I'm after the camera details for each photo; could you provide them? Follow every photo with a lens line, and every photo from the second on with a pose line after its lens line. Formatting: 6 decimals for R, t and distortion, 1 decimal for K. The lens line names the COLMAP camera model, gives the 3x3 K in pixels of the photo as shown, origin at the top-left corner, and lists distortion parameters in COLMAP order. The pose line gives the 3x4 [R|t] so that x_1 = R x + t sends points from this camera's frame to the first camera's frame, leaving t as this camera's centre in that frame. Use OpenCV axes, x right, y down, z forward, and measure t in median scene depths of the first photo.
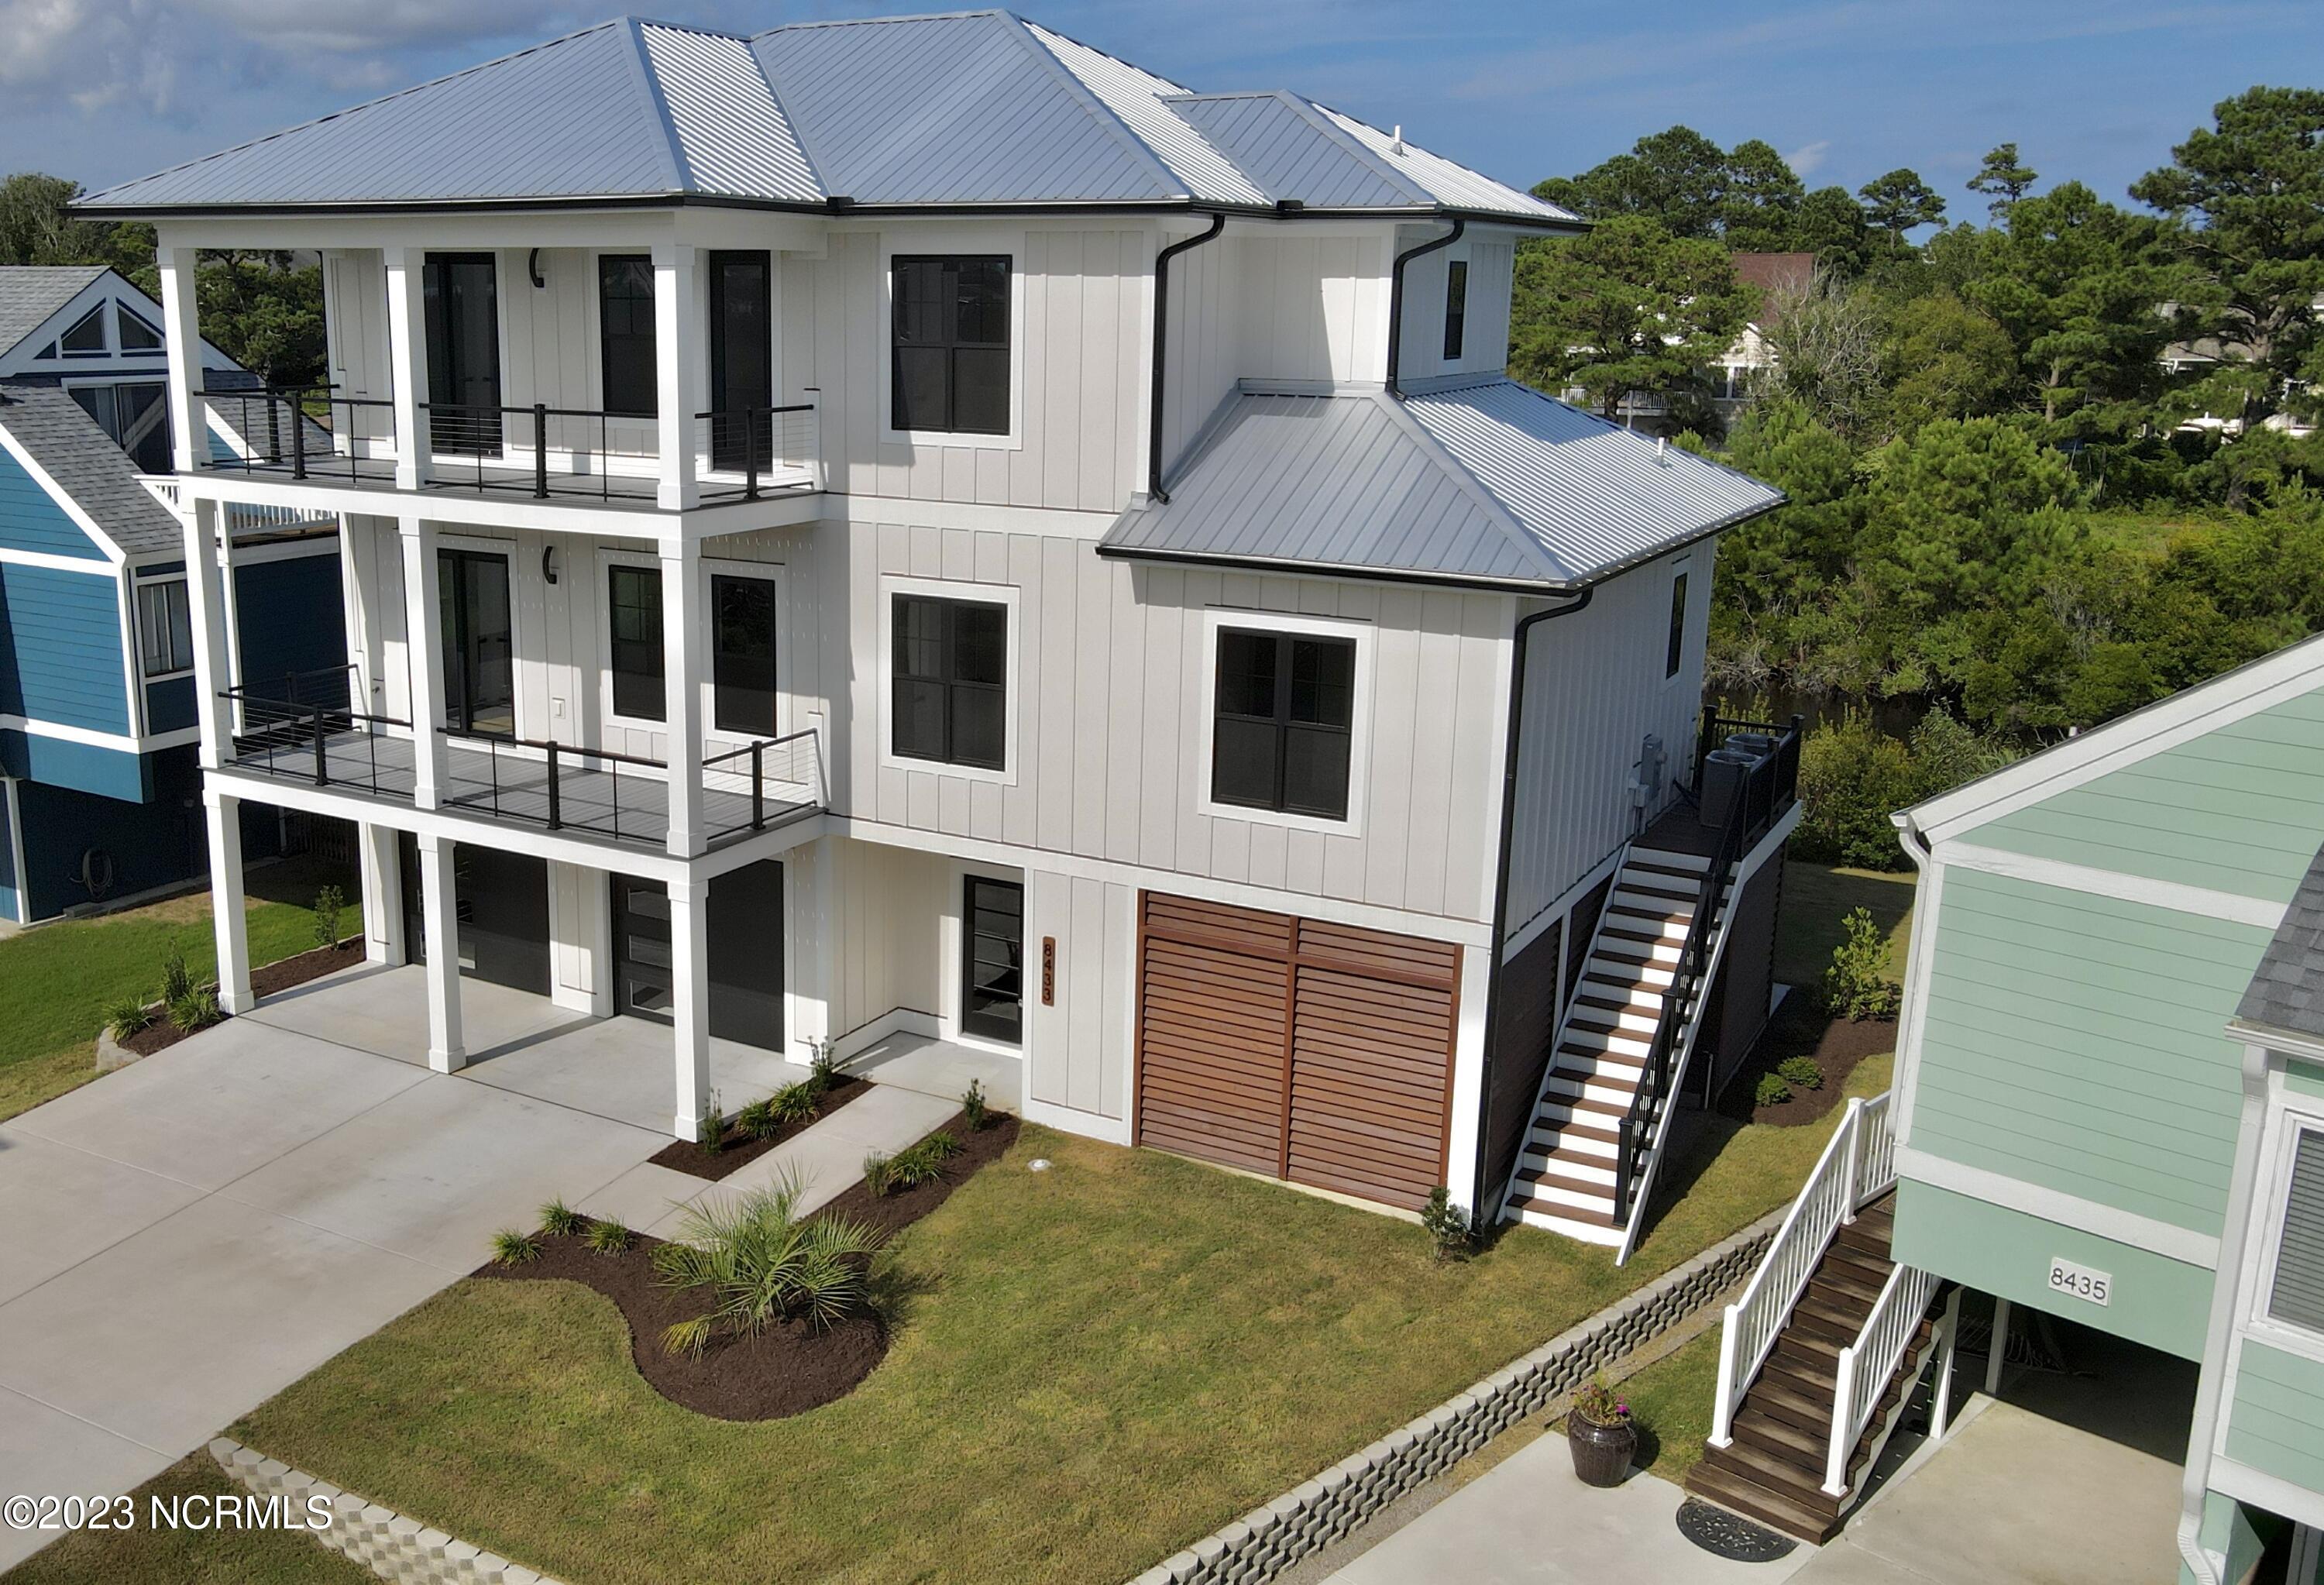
lens RADIAL K [[2130.2, 0, 996.5], [0, 2130.2, 789.7], [0, 0, 1]] dist [-0.000251, 0.000000]
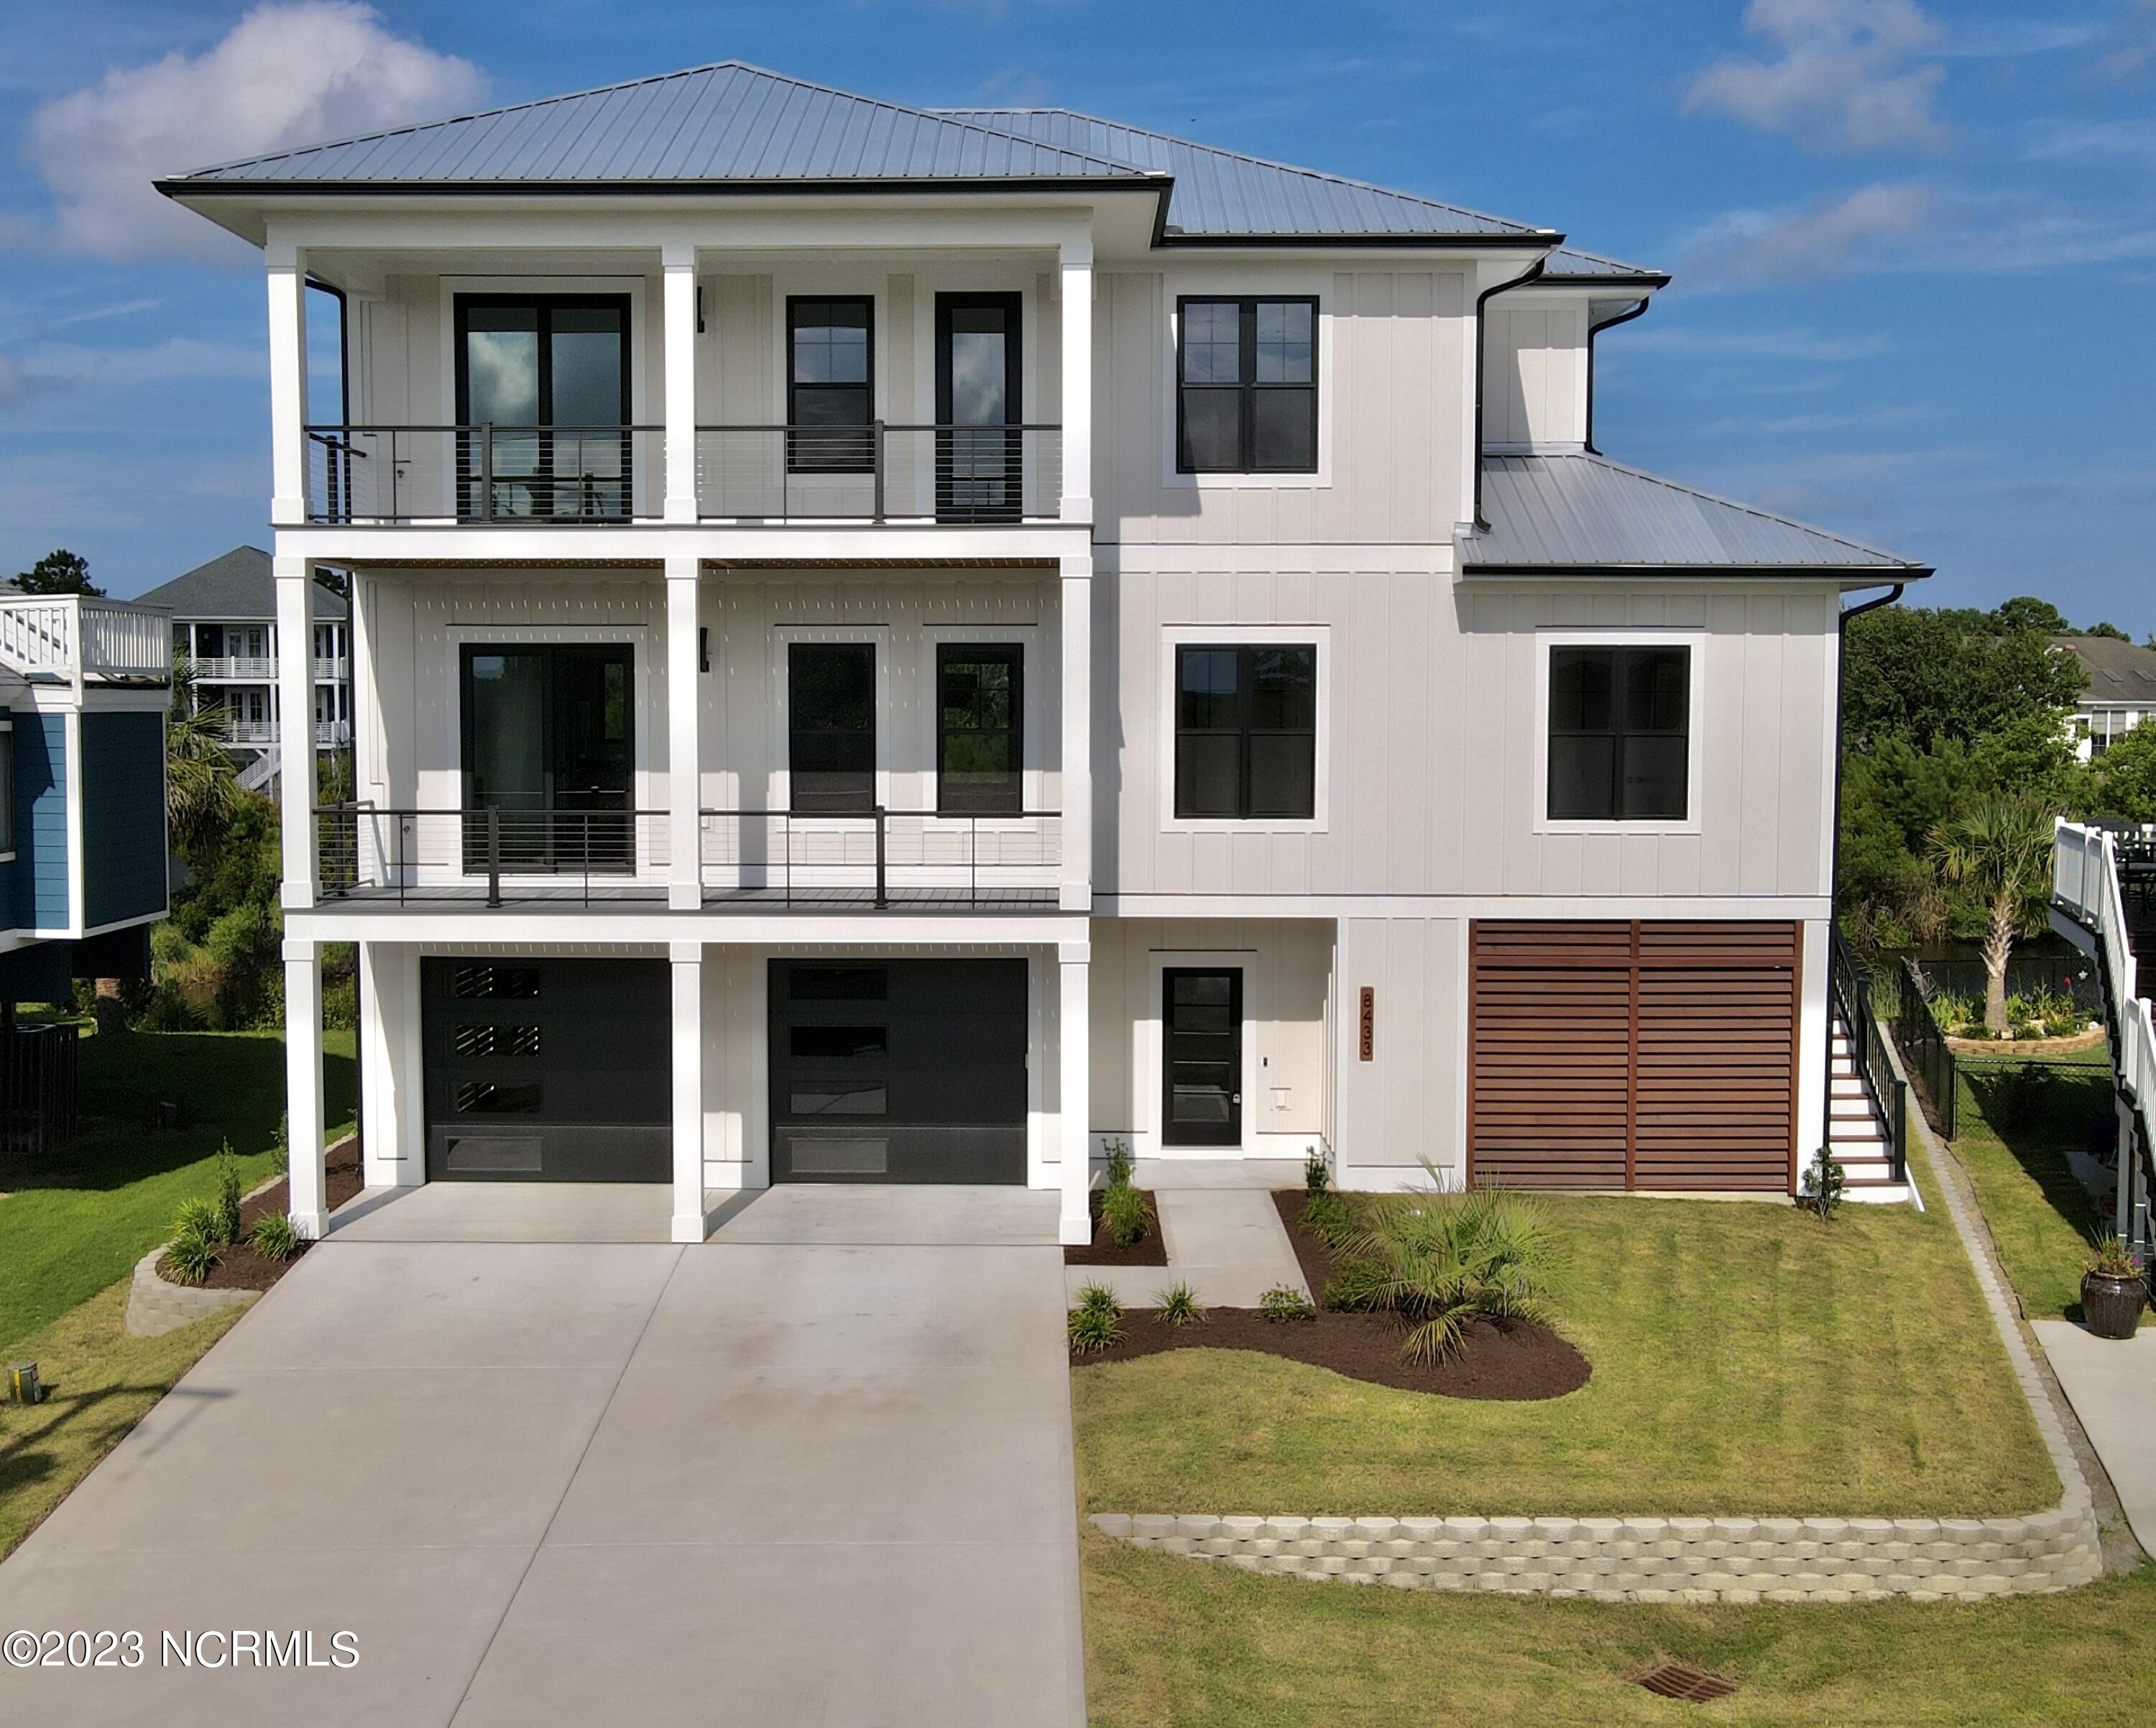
lens RADIAL K [[2327.0, 0, 1085.2], [0, 2327.0, 864.3], [0, 0, 1]] dist [-0.004894, 0.000000]
pose [[0.855198, -0.045700, 0.516283, -0.655594], [0.129078, 0.983500, -0.126755, 0.137457], [-0.501971, 0.175041, 0.846986, 0.162451]]
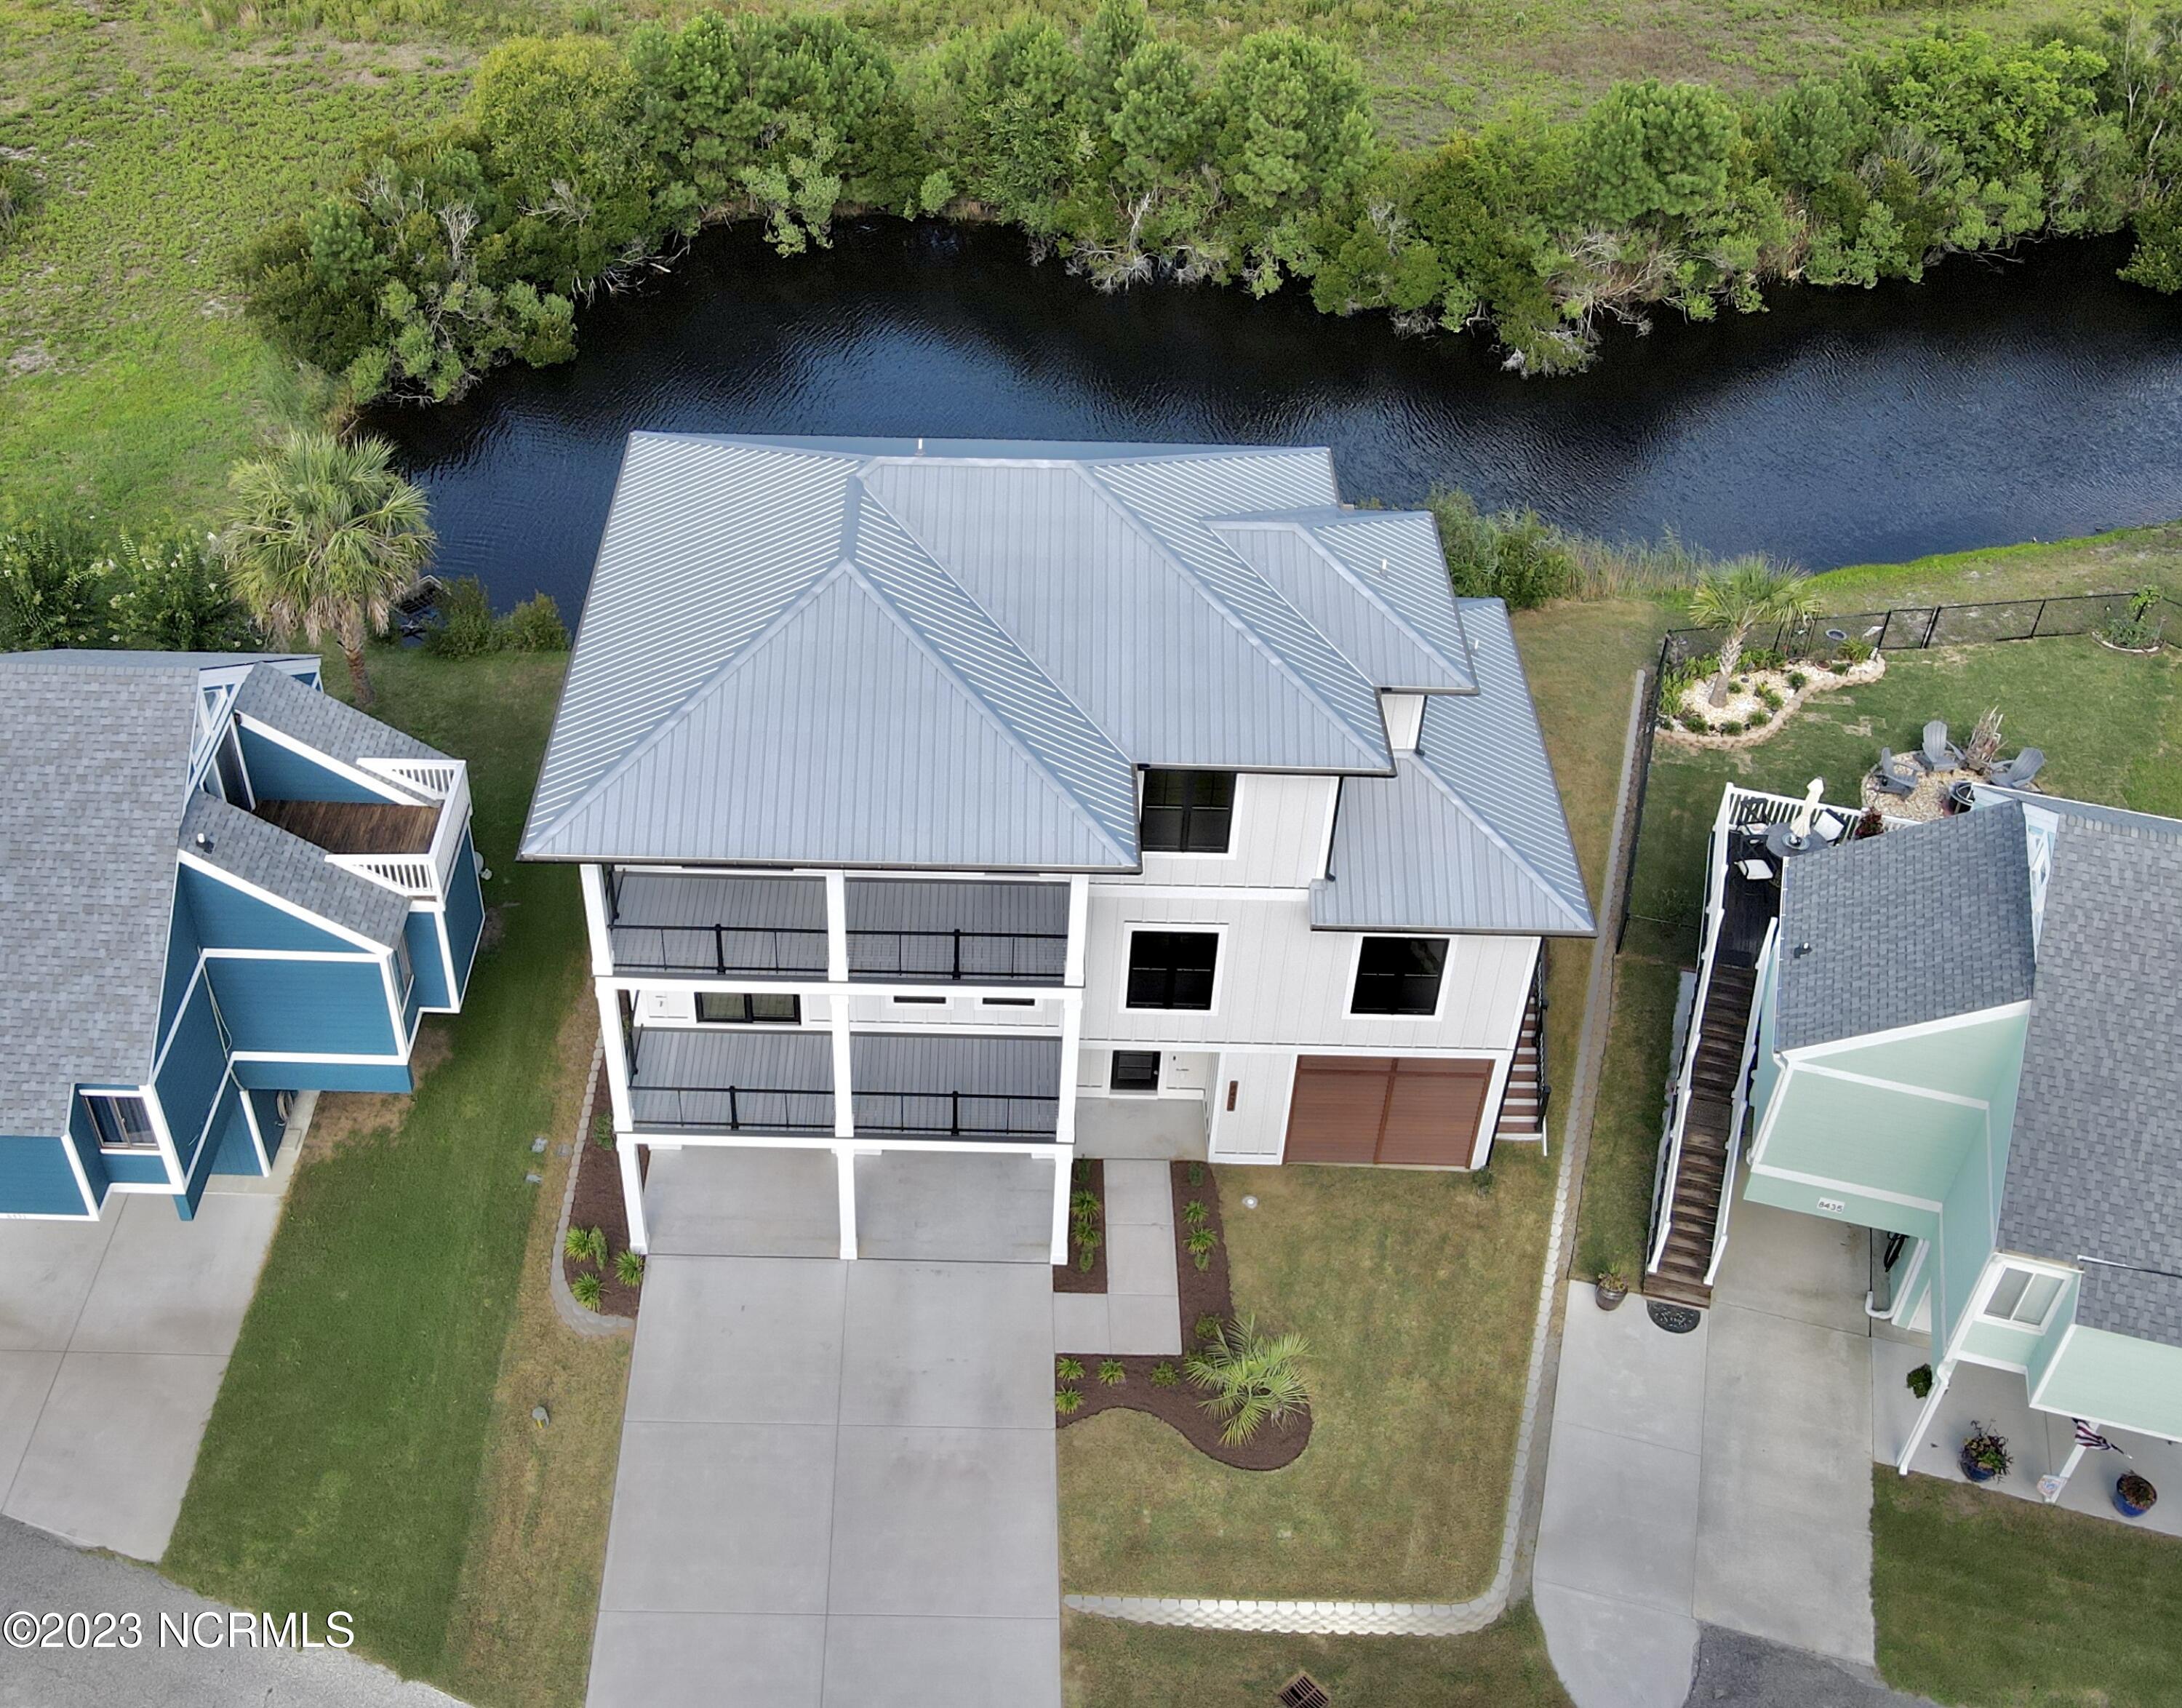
lens RADIAL K [[2256.7, 0, 1076.5], [0, 2256.7, 846.9], [0, 0, 1]] dist [-0.025958, 0.000000]
pose [[0.853079, -0.319171, 0.412779, -0.772617], [0.091639, 0.870445, 0.483661, -0.982510], [-0.513672, -0.374774, 0.771807, -0.226347]]
